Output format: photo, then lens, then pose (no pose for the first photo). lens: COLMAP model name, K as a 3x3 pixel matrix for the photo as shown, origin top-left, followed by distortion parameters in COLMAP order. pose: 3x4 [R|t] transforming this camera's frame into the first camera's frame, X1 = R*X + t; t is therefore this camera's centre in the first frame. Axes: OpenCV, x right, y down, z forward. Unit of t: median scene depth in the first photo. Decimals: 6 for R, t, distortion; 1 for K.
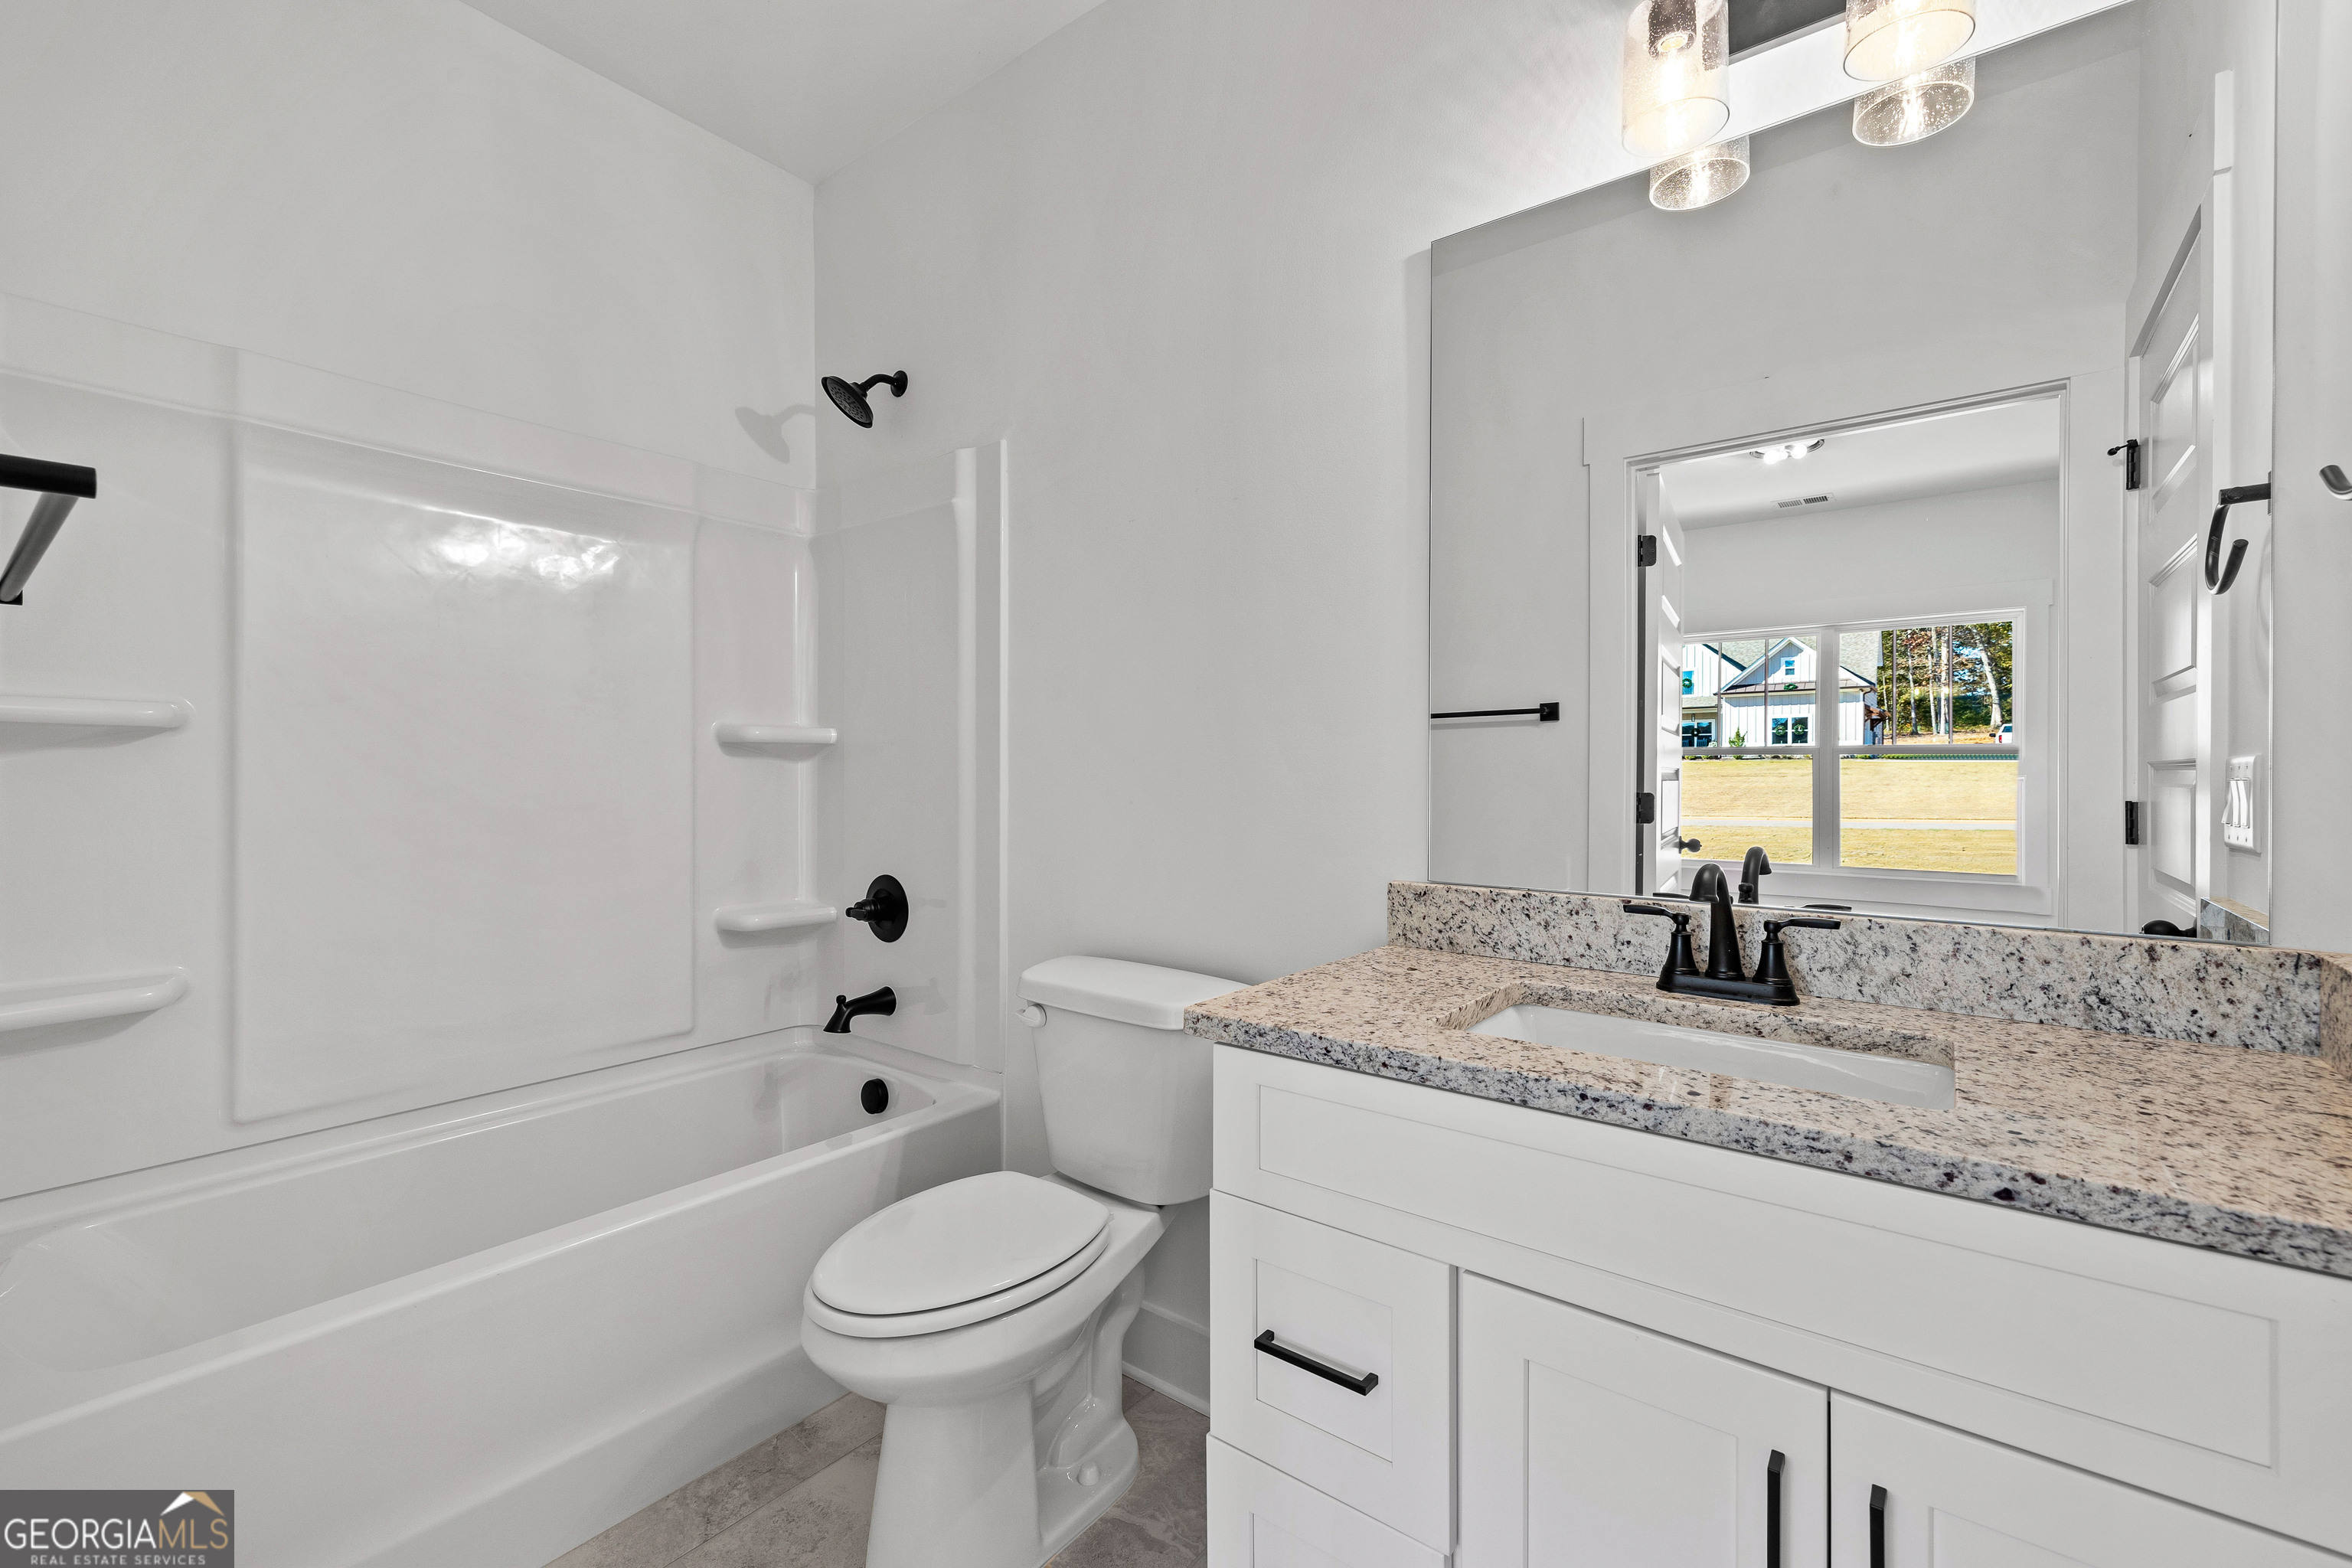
lens RADIAL K [[978.7, 0, 1170.7], [0, 978.7, 768.7], [0, 0, 1]] dist [0.000881, 0.000317]
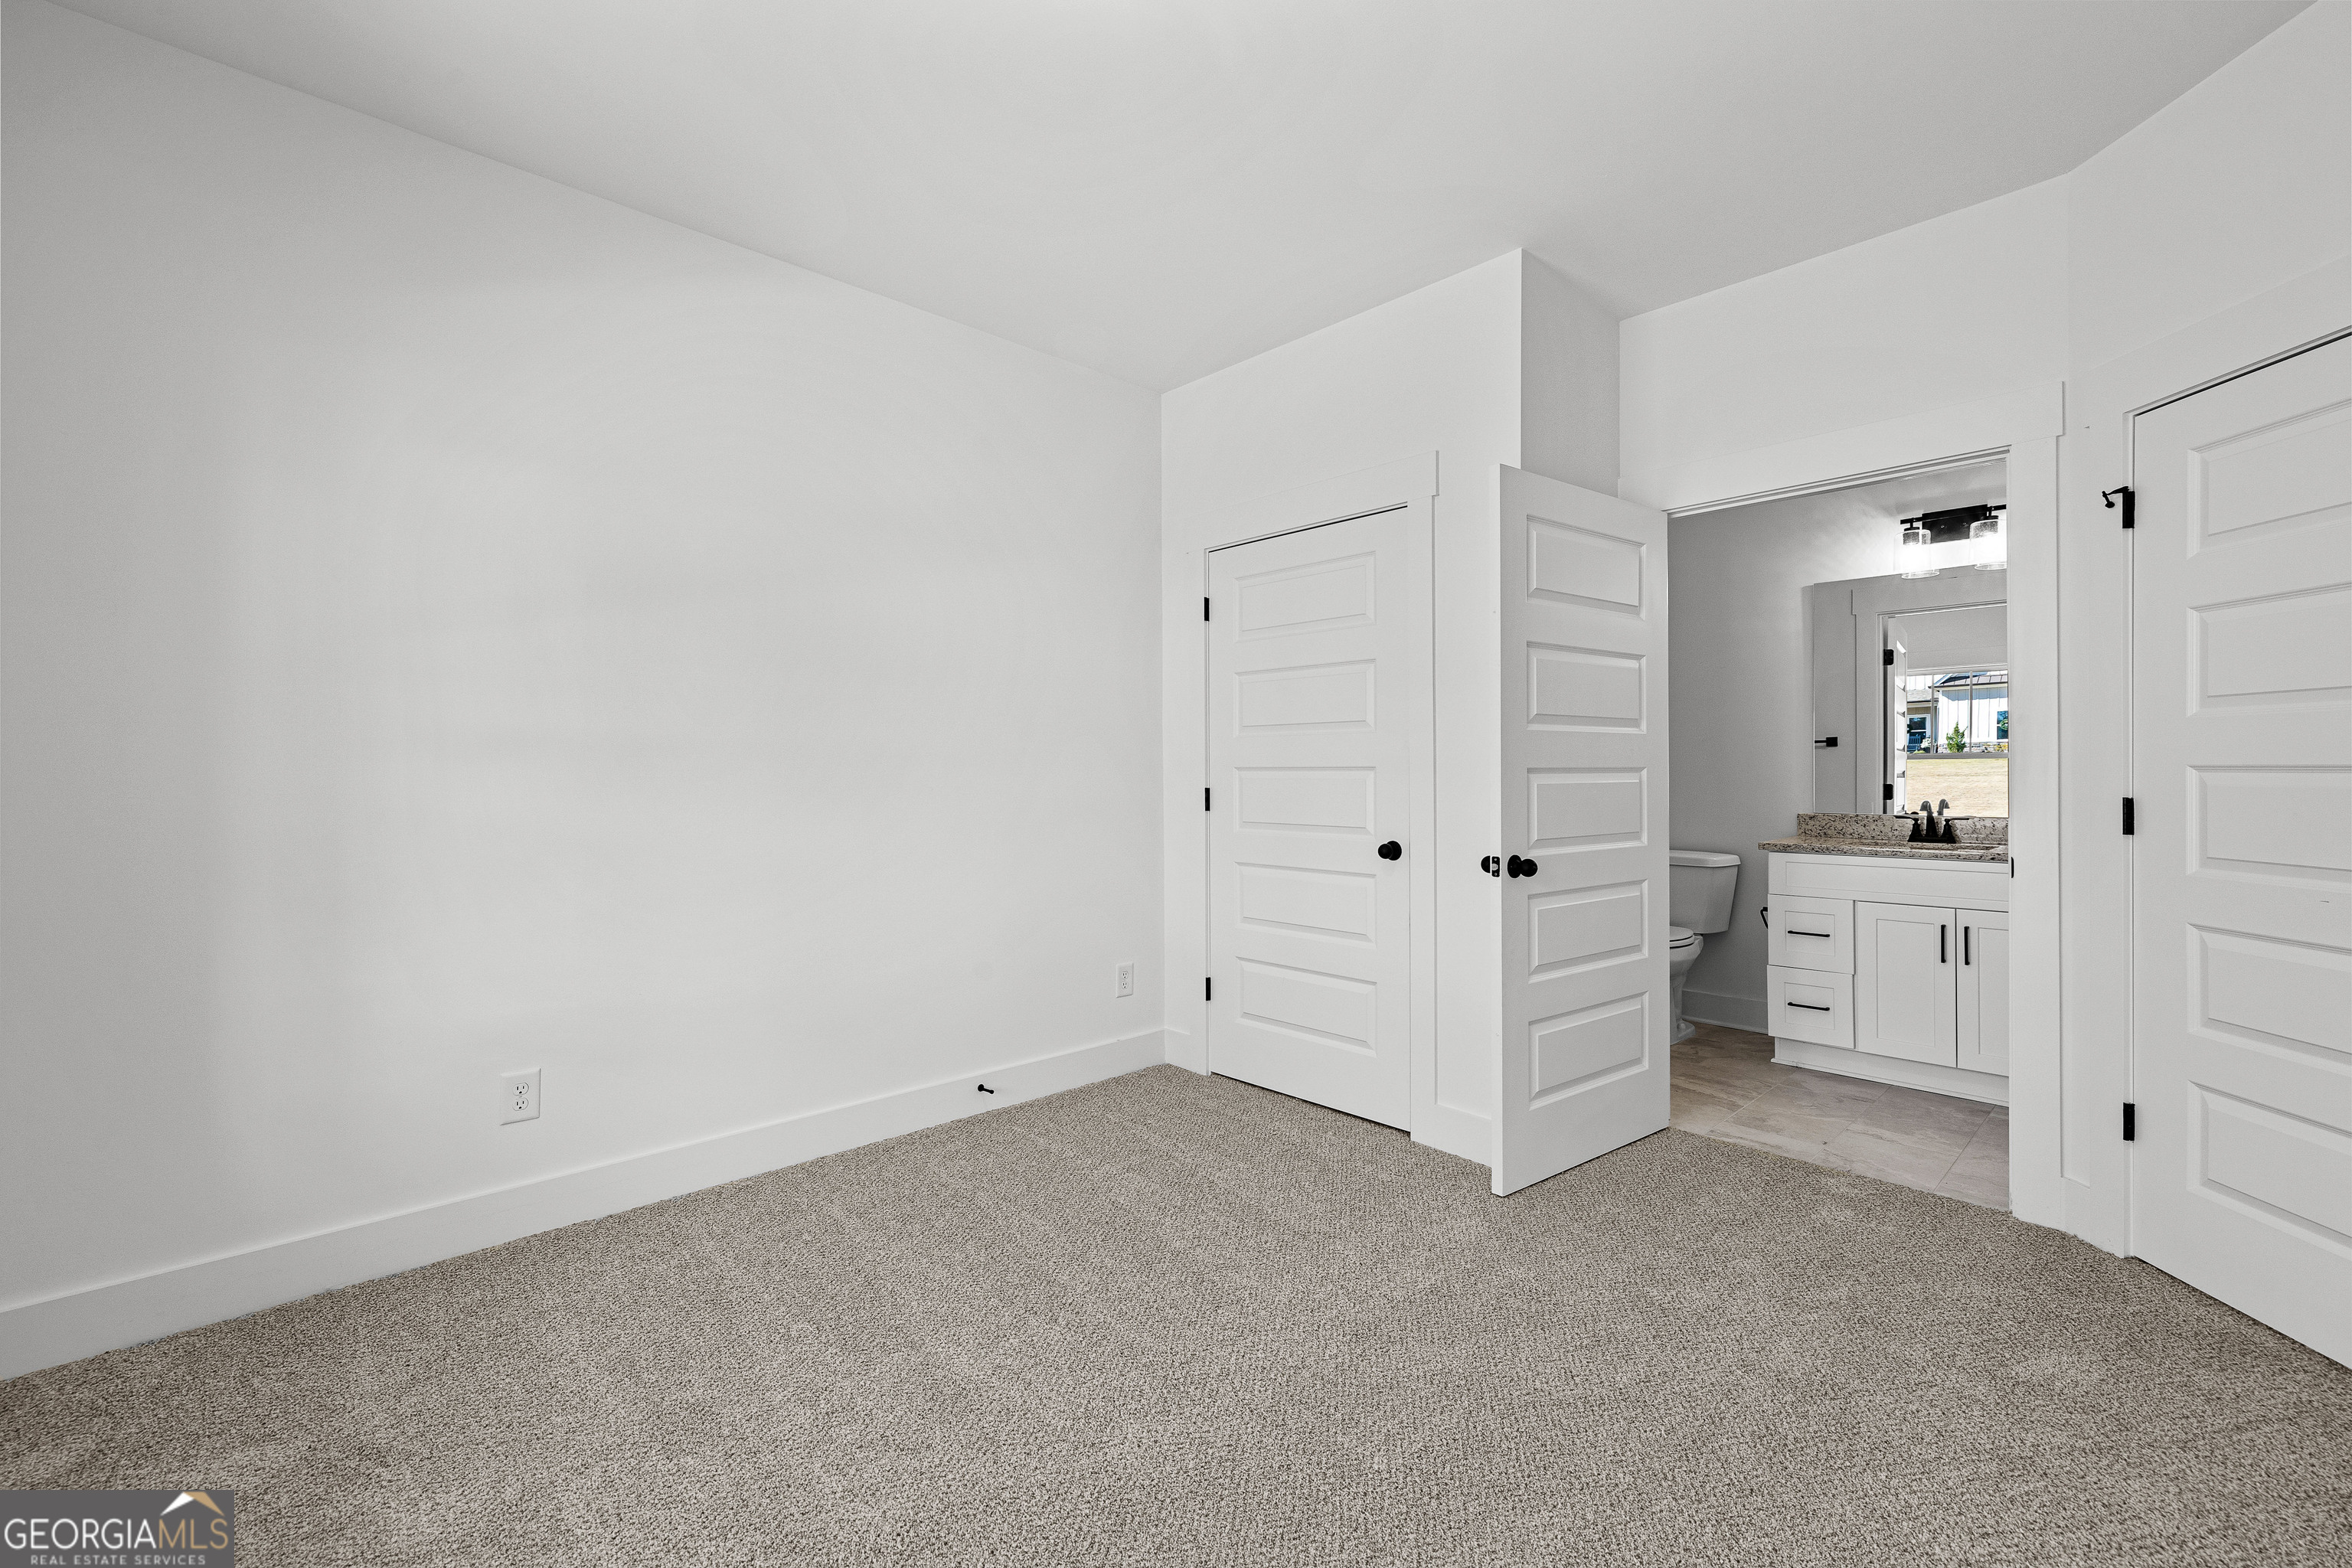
lens RADIAL K [[978.7, 0, 1170.7], [0, 978.7, 768.7], [0, 0, 1]] dist [0.000881, 0.000317]
pose [[0.988427, -0.004253, -0.151637, -1.495818], [0.004010, 0.999990, -0.001907, -0.017265], [0.151643, 0.001277, 0.988434, -2.705007]]
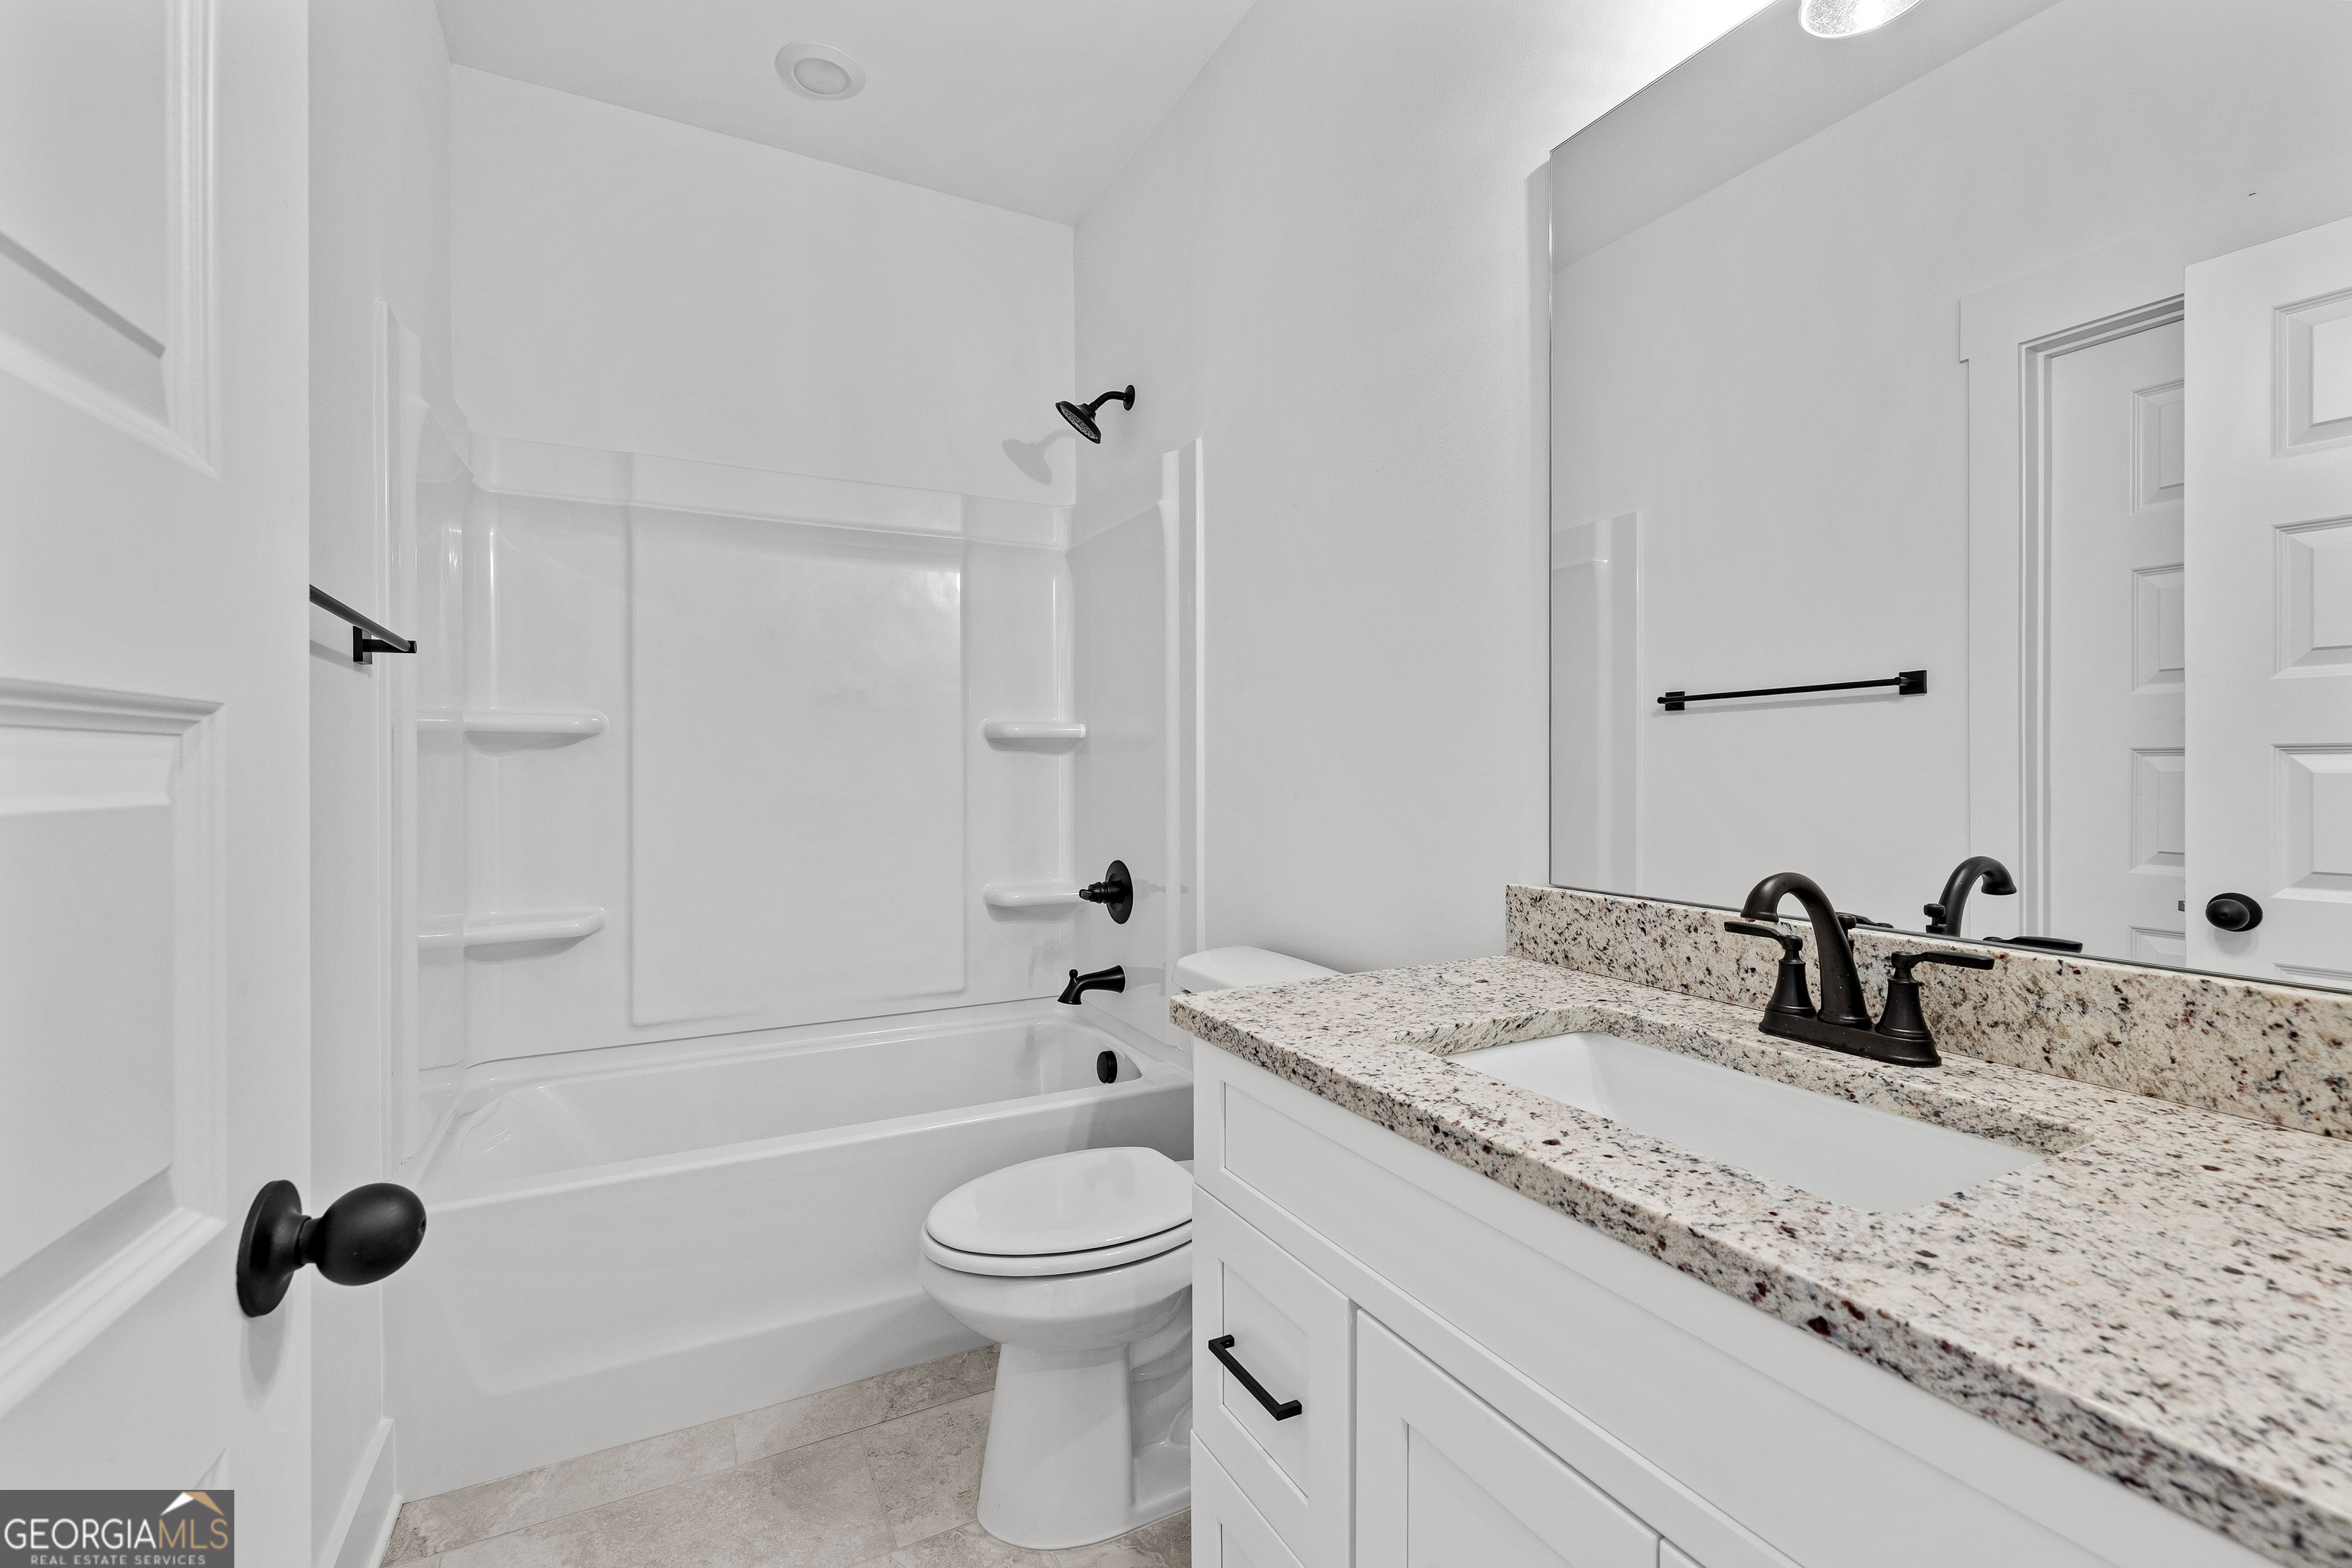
lens RADIAL K [[995.6, 0, 1169.1], [0, 995.6, 760.8], [0, 0, 1]] dist [0.002526, -0.000016]
pose [[0.912589, -0.006780, -0.408823, 0.423229], [0.006542, 0.999977, -0.001983, 0.005508], [0.408827, -0.000865, 0.912612, 0.069666]]
